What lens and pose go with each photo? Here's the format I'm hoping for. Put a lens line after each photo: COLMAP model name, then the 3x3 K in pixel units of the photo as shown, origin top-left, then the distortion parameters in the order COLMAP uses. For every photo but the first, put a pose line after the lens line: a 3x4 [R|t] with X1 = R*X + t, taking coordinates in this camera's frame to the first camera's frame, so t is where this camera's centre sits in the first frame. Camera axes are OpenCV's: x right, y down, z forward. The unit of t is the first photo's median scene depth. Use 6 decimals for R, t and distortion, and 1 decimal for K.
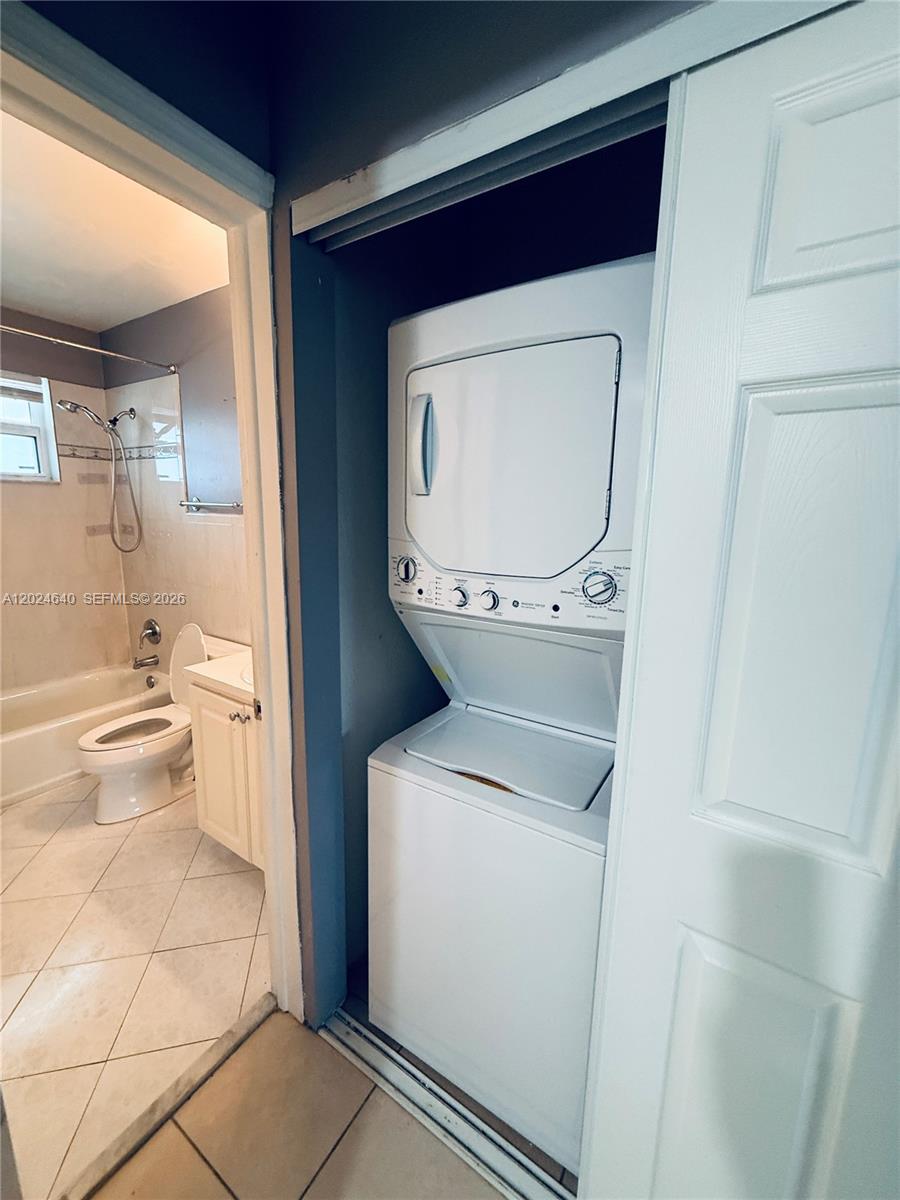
lens RADIAL K [[478.2, 0, 450.6], [0, 478.2, 596.6], [0, 0, 1]] dist [0.000890, -0.000518]
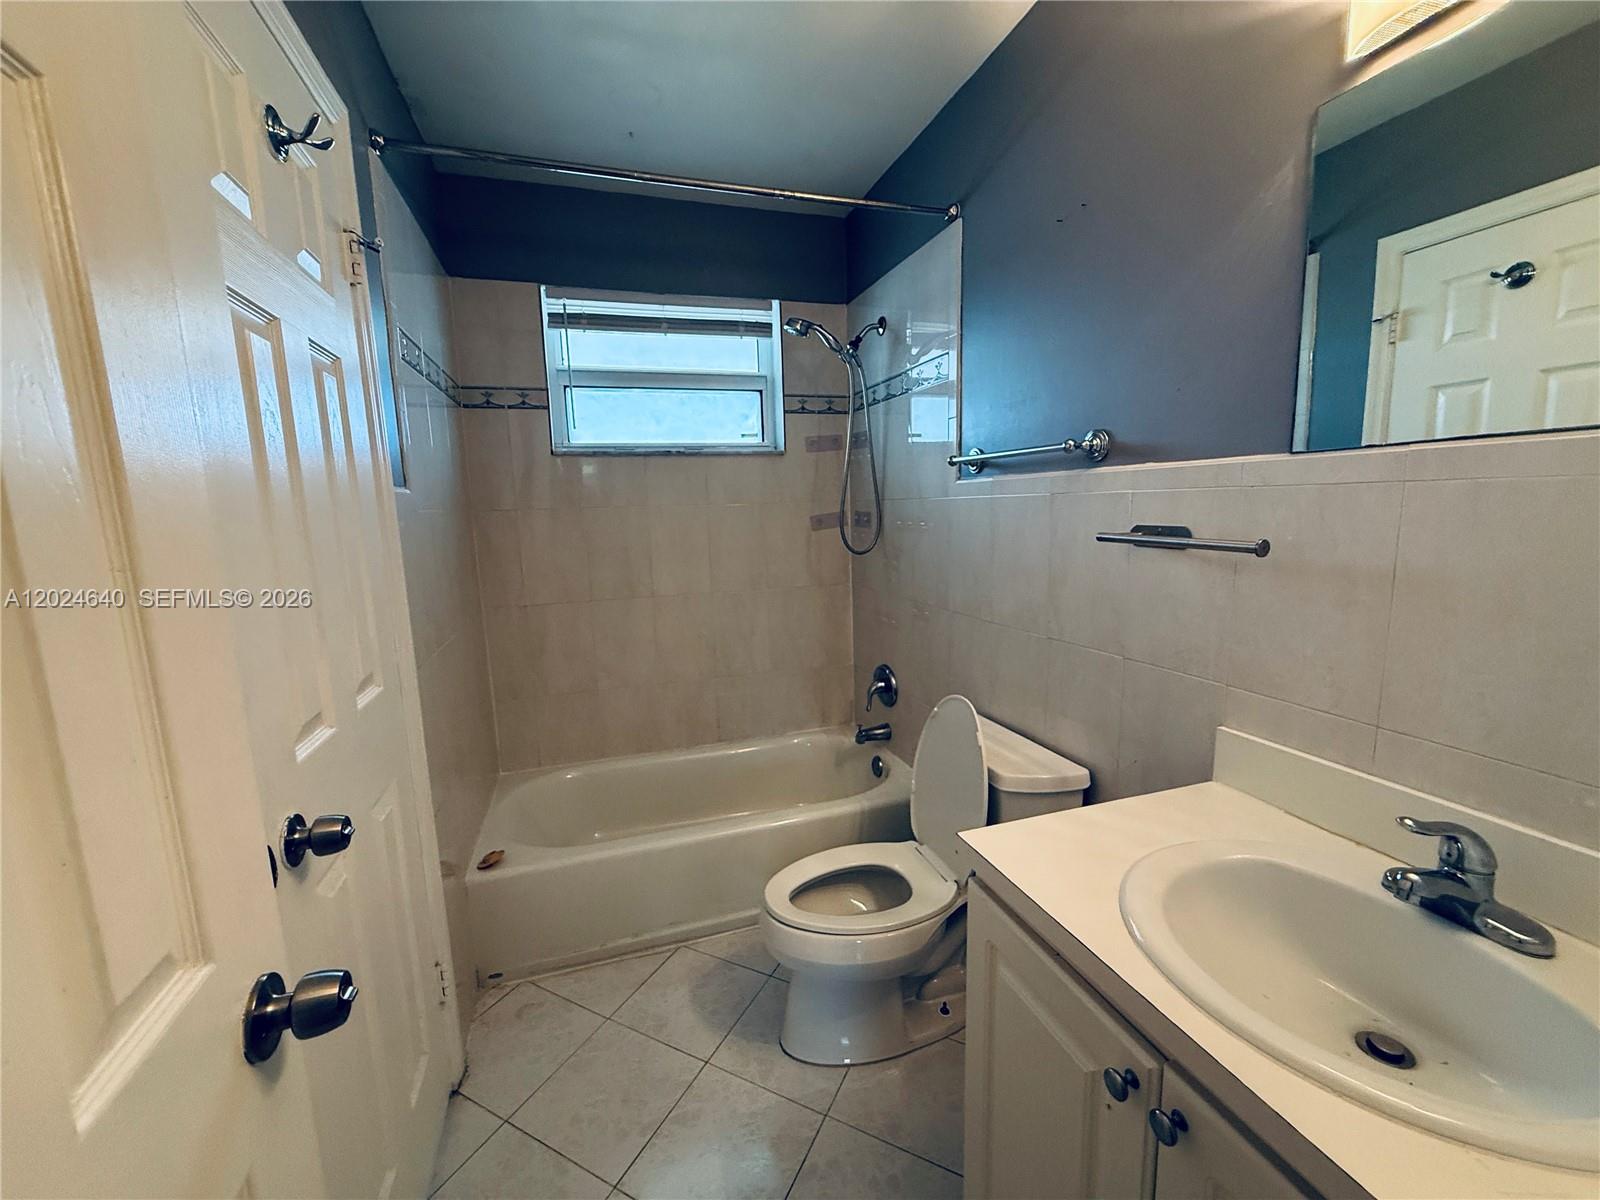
lens RADIAL K [[637.7, 0, 796.4], [0, 637.7, 600.3], [0, 0, 1]] dist [0.000890, -0.000518]
pose [[0.771641, 0.046361, -0.634367, -0.441229], [-0.065572, 0.997824, -0.006838, -0.046868], [0.632670, 0.046874, 0.773002, 0.647034]]
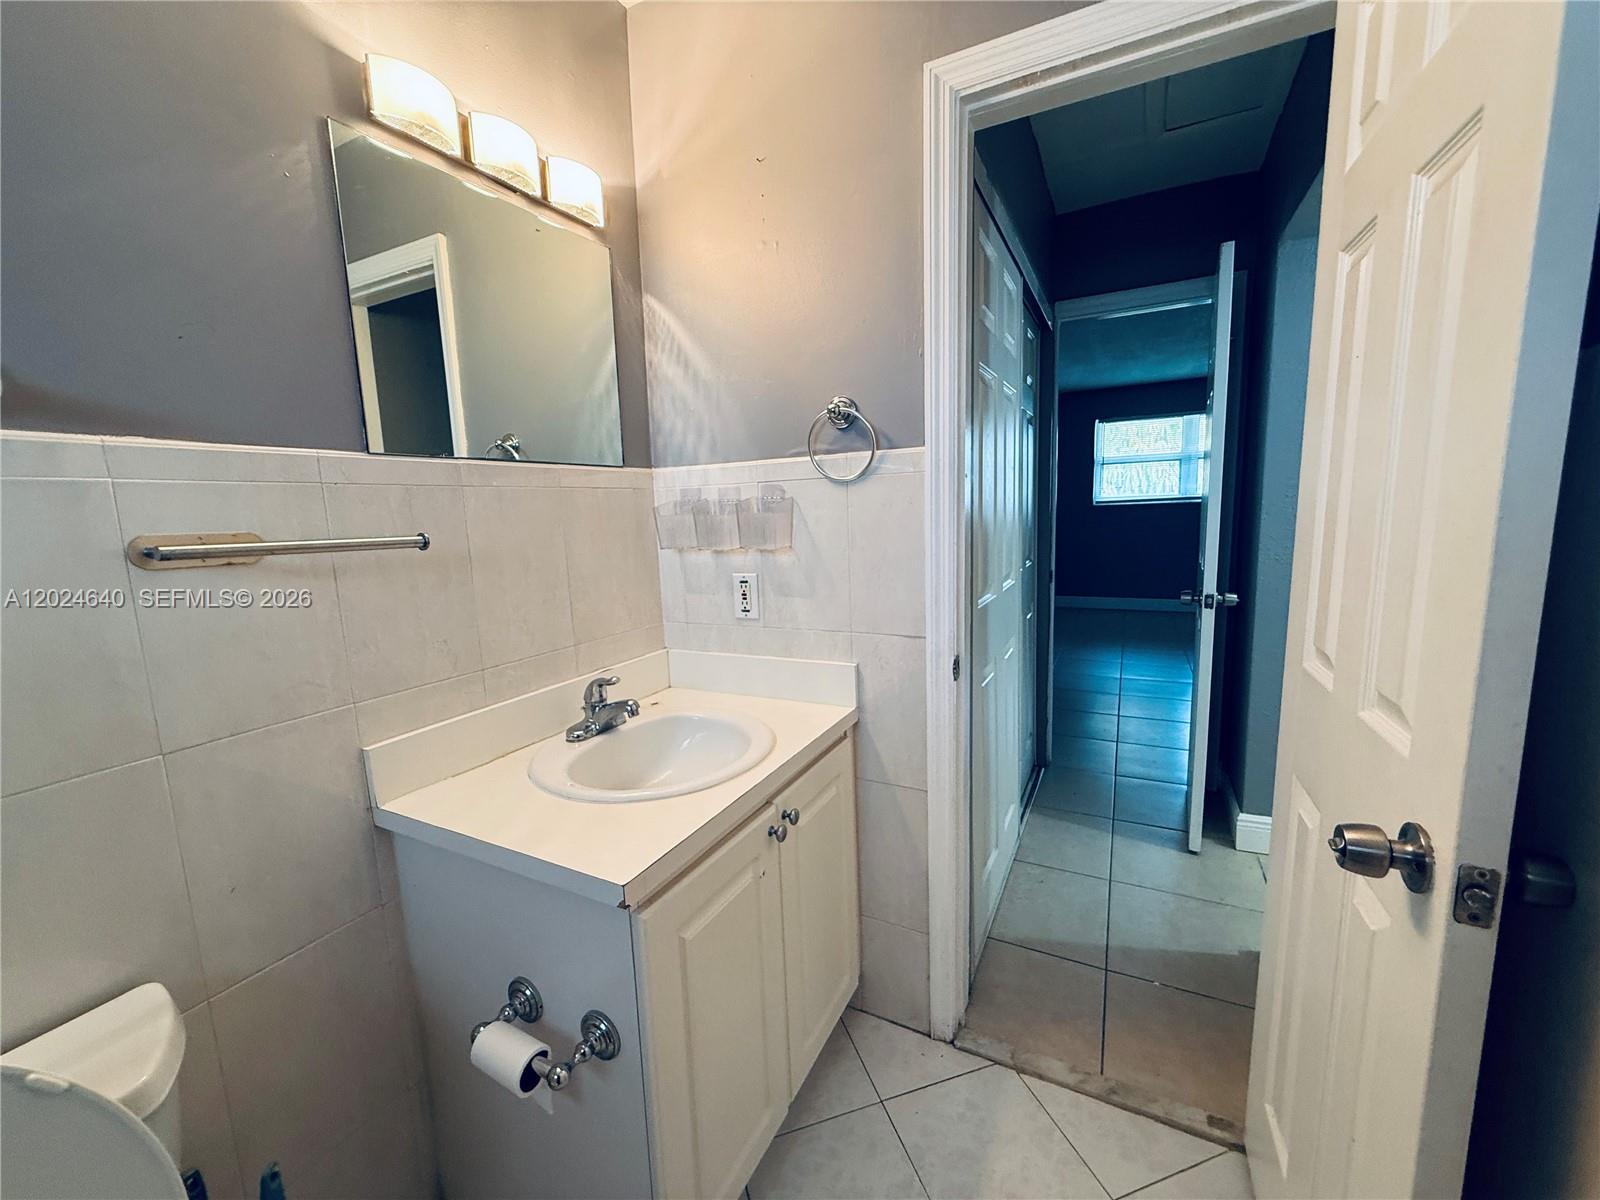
lens RADIAL K [[637.7, 0, 796.4], [0, 637.7, 600.3], [0, 0, 1]] dist [0.000890, -0.000518]
pose [[-0.093030, -0.162947, 0.982239, -1.278561], [0.210853, 0.960918, 0.179380, -0.118953], [-0.973081, 0.223796, -0.055037, 1.150090]]
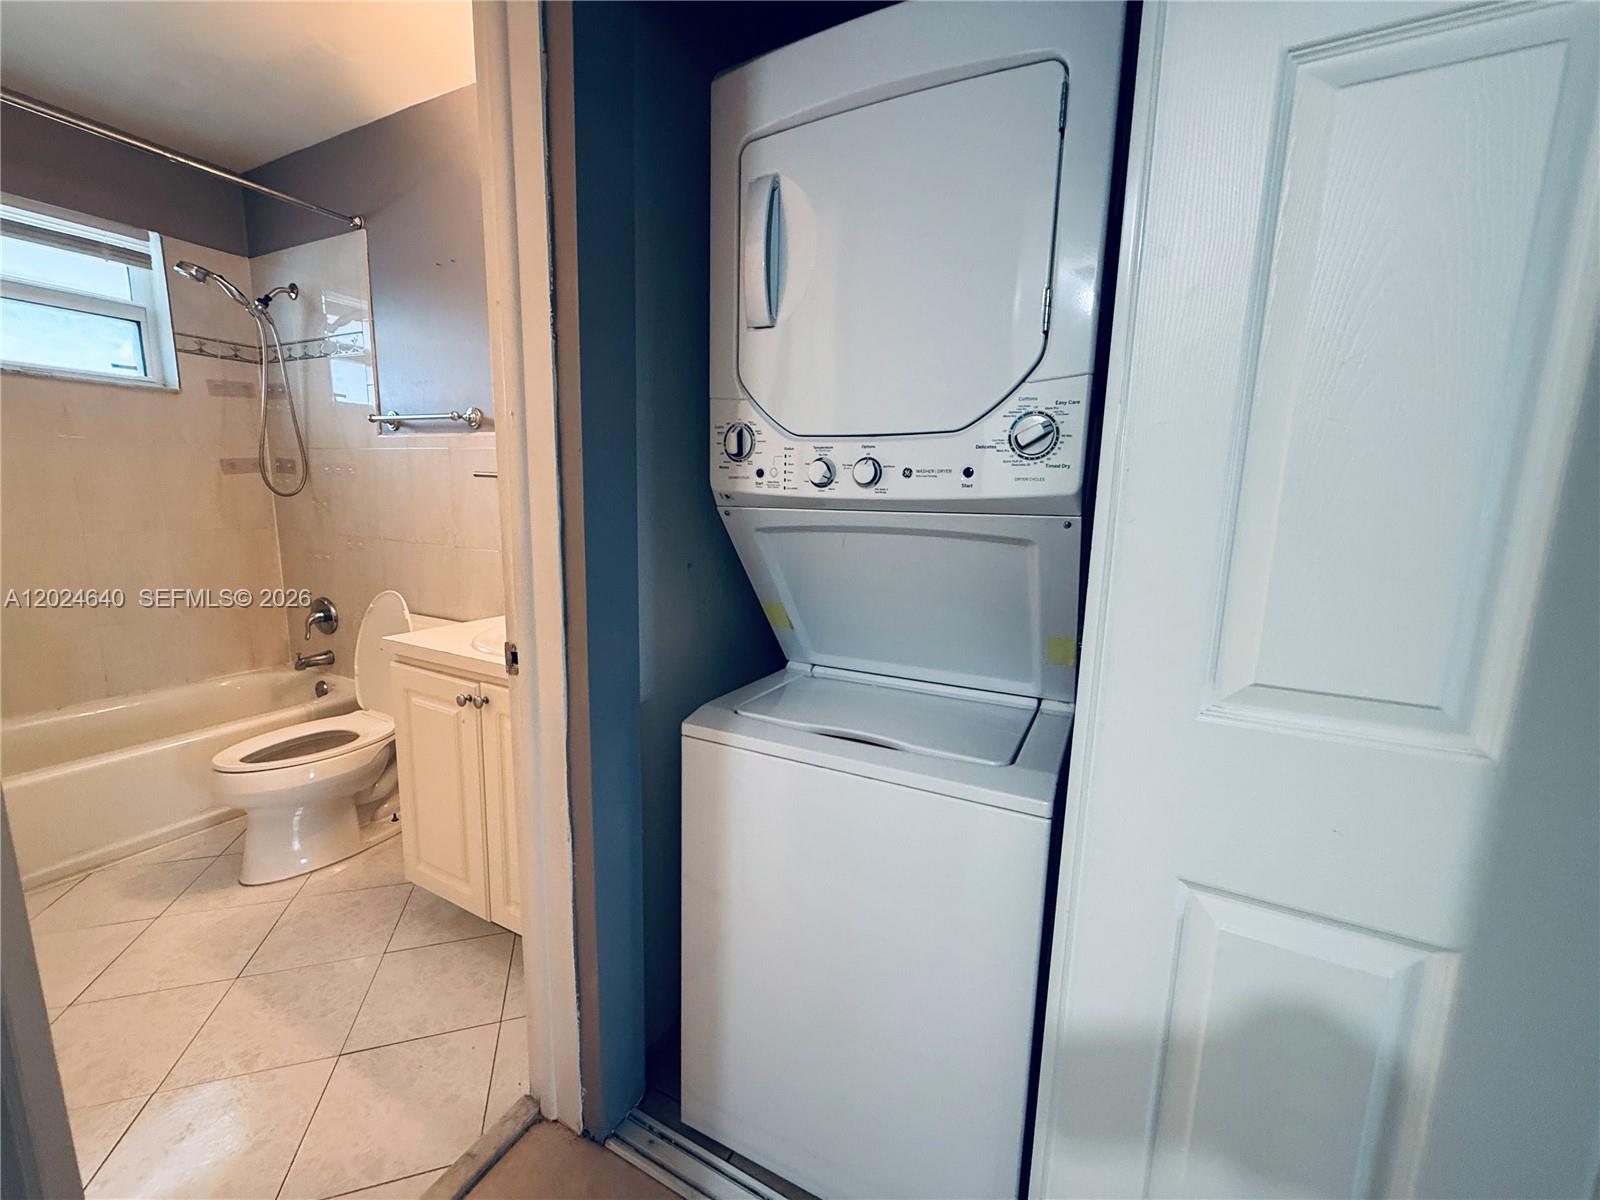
lens RADIAL K [[637.7, 0, 796.4], [0, 637.7, 600.3], [0, 0, 1]] dist [0.000890, -0.000518]
pose [[0.995811, -0.010064, 0.090880, -0.078628], [0.011057, 0.999884, -0.010435, 0.148752], [-0.090764, 0.011396, 0.995807, 0.070366]]
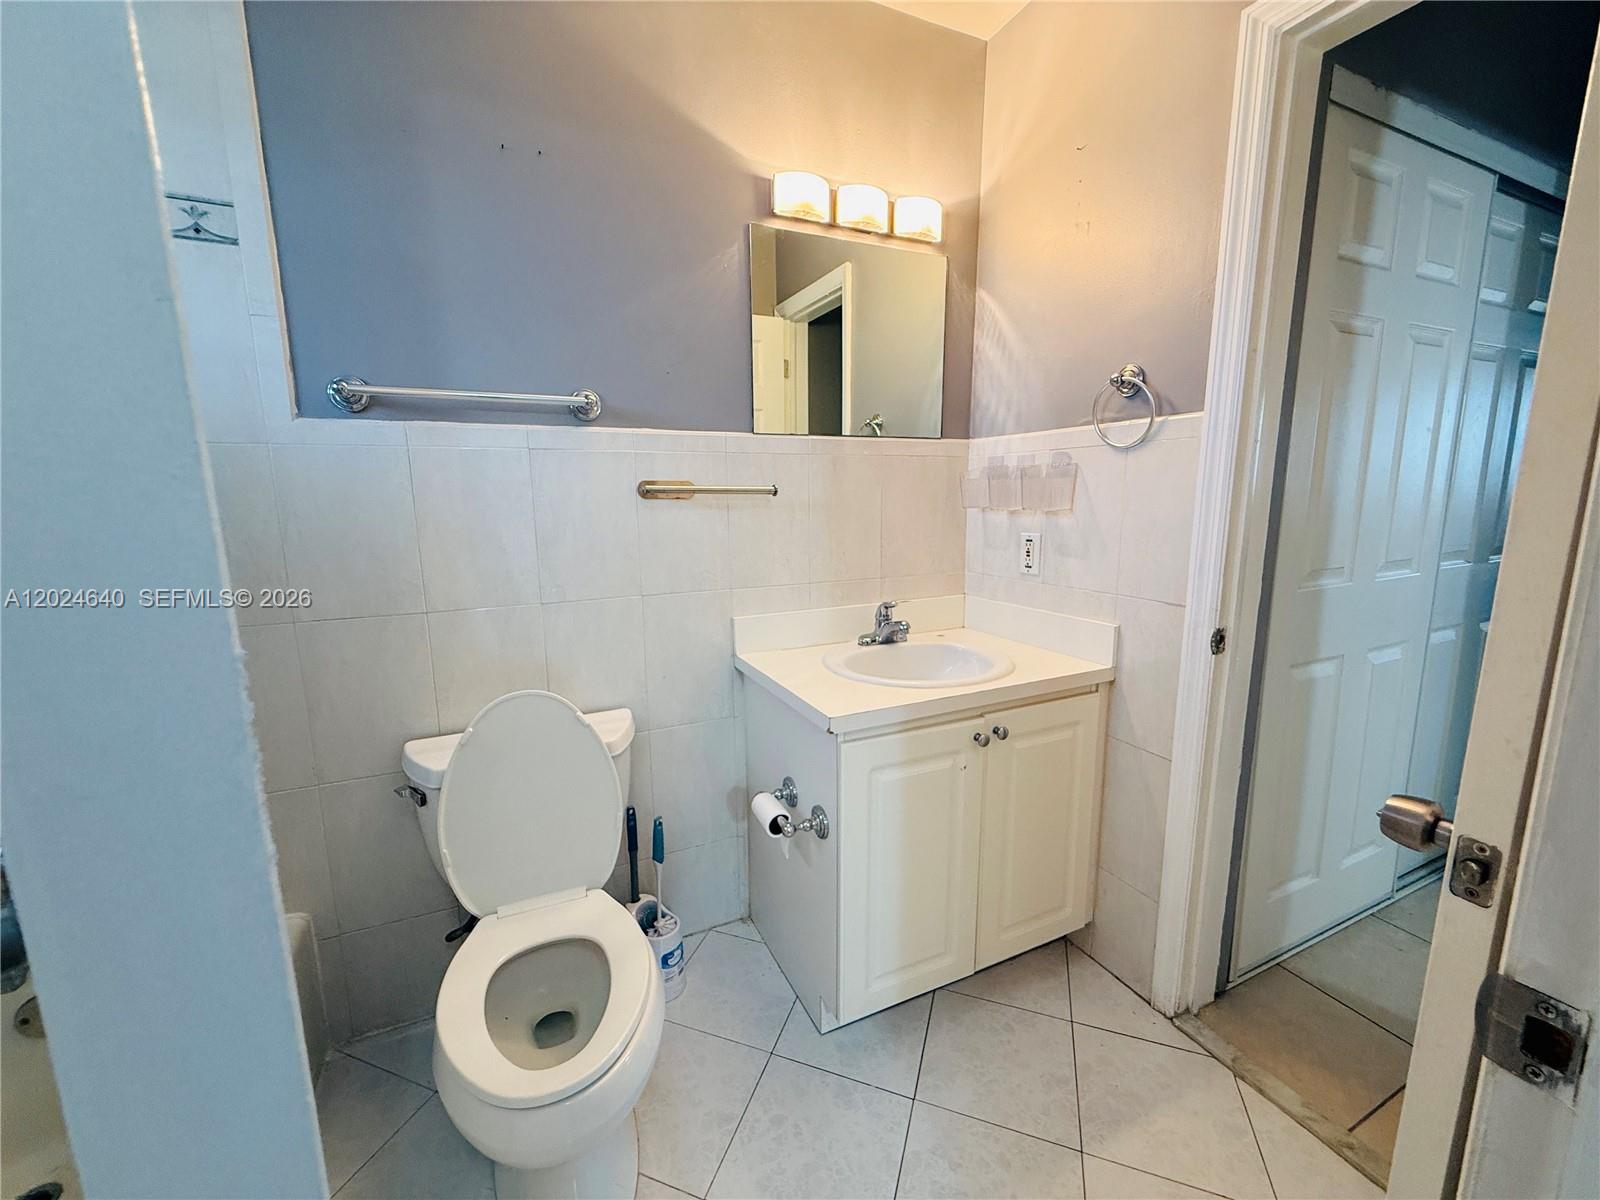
lens RADIAL K [[637.7, 0, 796.4], [0, 637.7, 600.3], [0, 0, 1]] dist [0.000890, -0.000518]
pose [[0.531901, -0.171690, 0.829219, -1.461470], [0.174058, 0.980488, 0.091361, -0.047151], [-0.828725, 0.095737, 0.551407, 0.871228]]
